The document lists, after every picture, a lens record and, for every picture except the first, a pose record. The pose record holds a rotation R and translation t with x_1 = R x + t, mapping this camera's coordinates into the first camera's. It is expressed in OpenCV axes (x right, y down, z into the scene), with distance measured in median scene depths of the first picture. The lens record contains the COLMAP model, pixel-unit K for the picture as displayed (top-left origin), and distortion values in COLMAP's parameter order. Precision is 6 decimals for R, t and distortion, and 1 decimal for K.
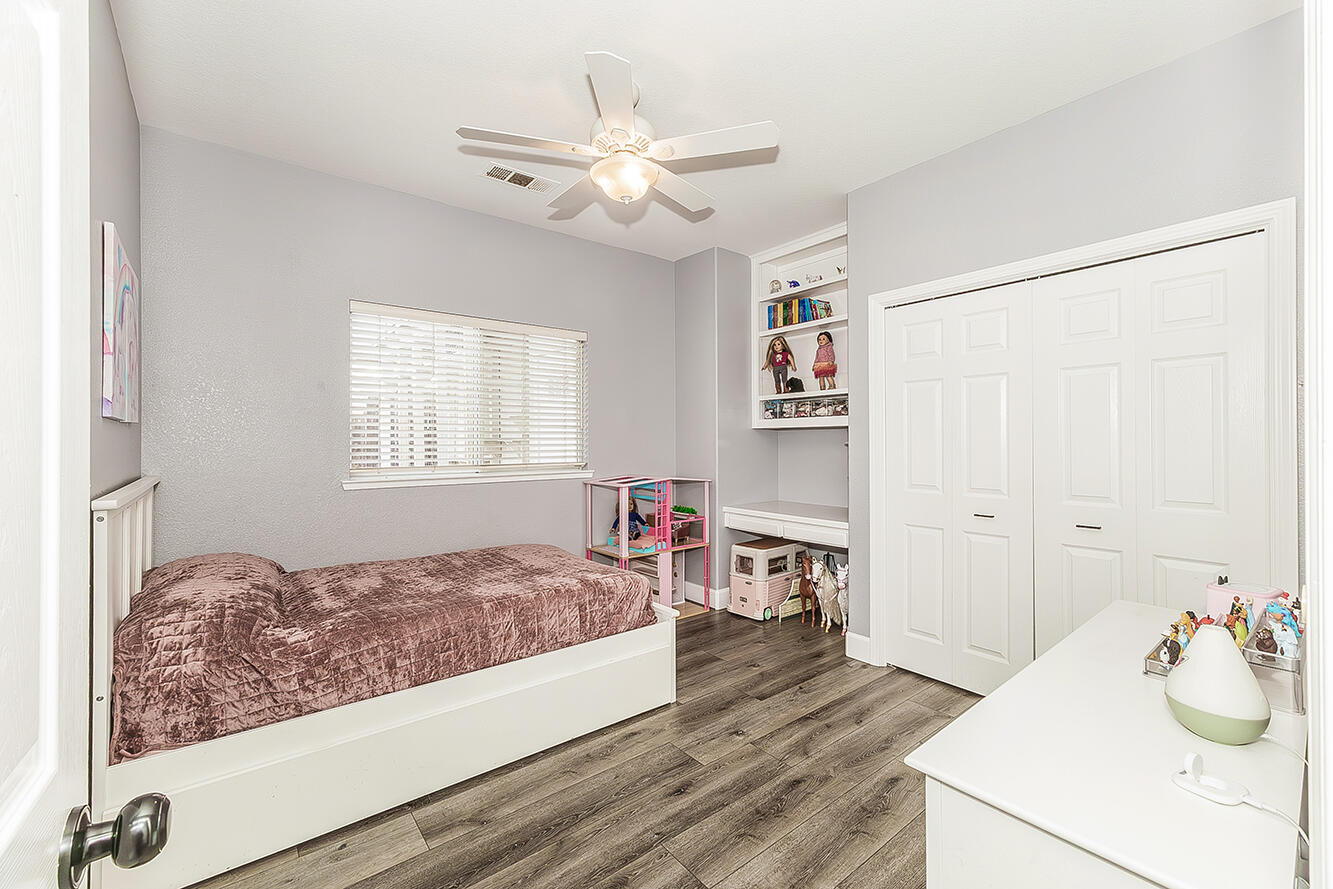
lens RADIAL K [[546.0, 0, 668.9], [0, 546.0, 432.7], [0, 0, 1]] dist [-0.000510, -0.000078]
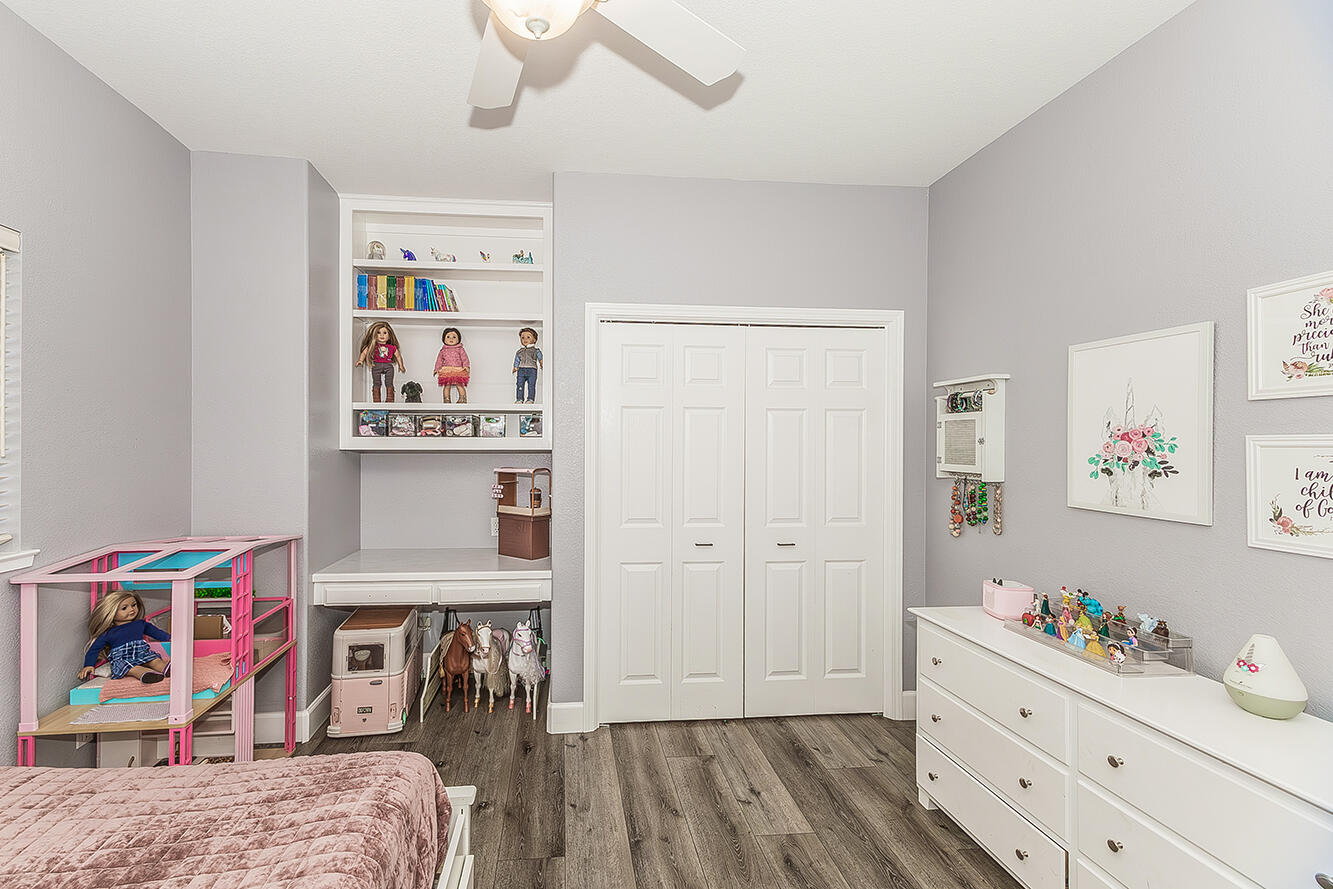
lens RADIAL K [[551.5, 0, 666.3], [0, 551.5, 448.5], [0, 0, 1]] dist [0.001924, 0.000213]
pose [[0.552652, 0.010101, 0.833351, -0.204556], [-0.017090, 0.999854, -0.000785, -0.016361], [-0.833237, -0.013809, 0.552744, 0.300461]]
